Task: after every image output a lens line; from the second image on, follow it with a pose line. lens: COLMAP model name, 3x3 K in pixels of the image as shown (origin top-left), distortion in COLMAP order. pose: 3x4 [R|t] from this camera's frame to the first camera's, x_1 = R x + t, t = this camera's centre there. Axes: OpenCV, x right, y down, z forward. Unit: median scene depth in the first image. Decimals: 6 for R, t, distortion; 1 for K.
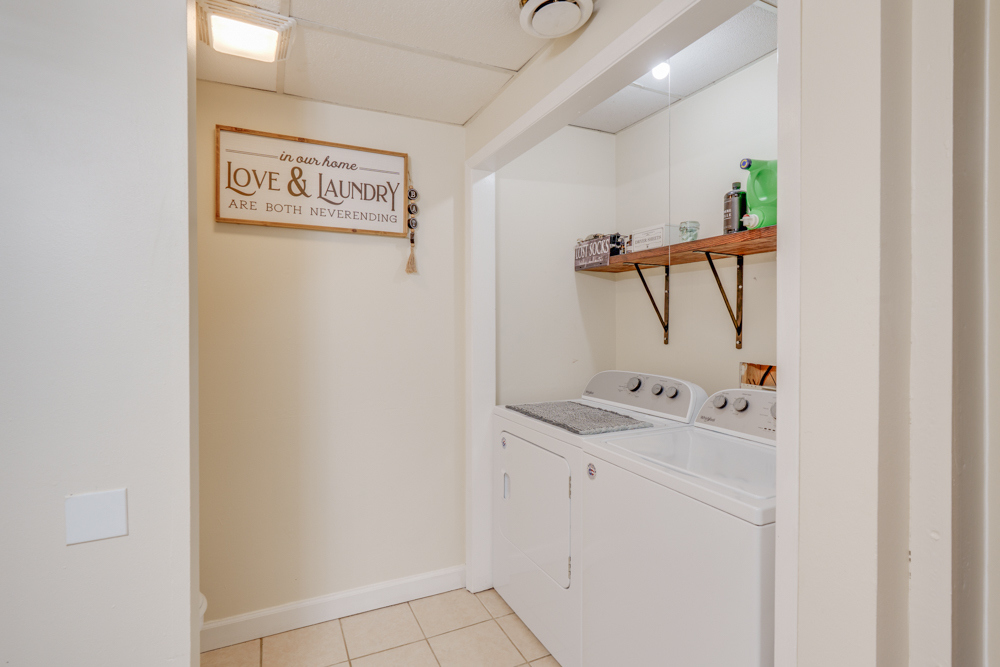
lens RADIAL K [[487.7, 0, 500.0], [0, 487.7, 324.6], [0, 0, 1]] dist [-0.006982, -0.000394]
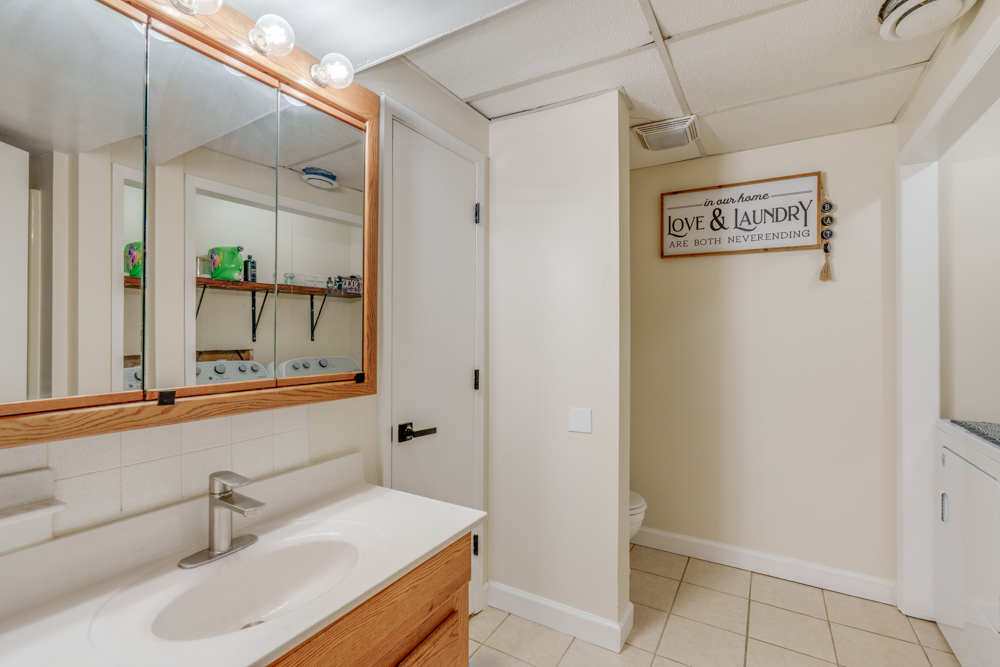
lens RADIAL K [[457.7, 0, 499.6], [0, 457.7, 331.5], [0, 0, 1]] dist [-0.002019, -0.000204]
pose [[0.555851, 0.002462, -0.831278, 0.270045], [-0.010392, 0.999938, -0.003988, 0.018807], [0.831217, 0.010856, 0.555842, -0.162924]]
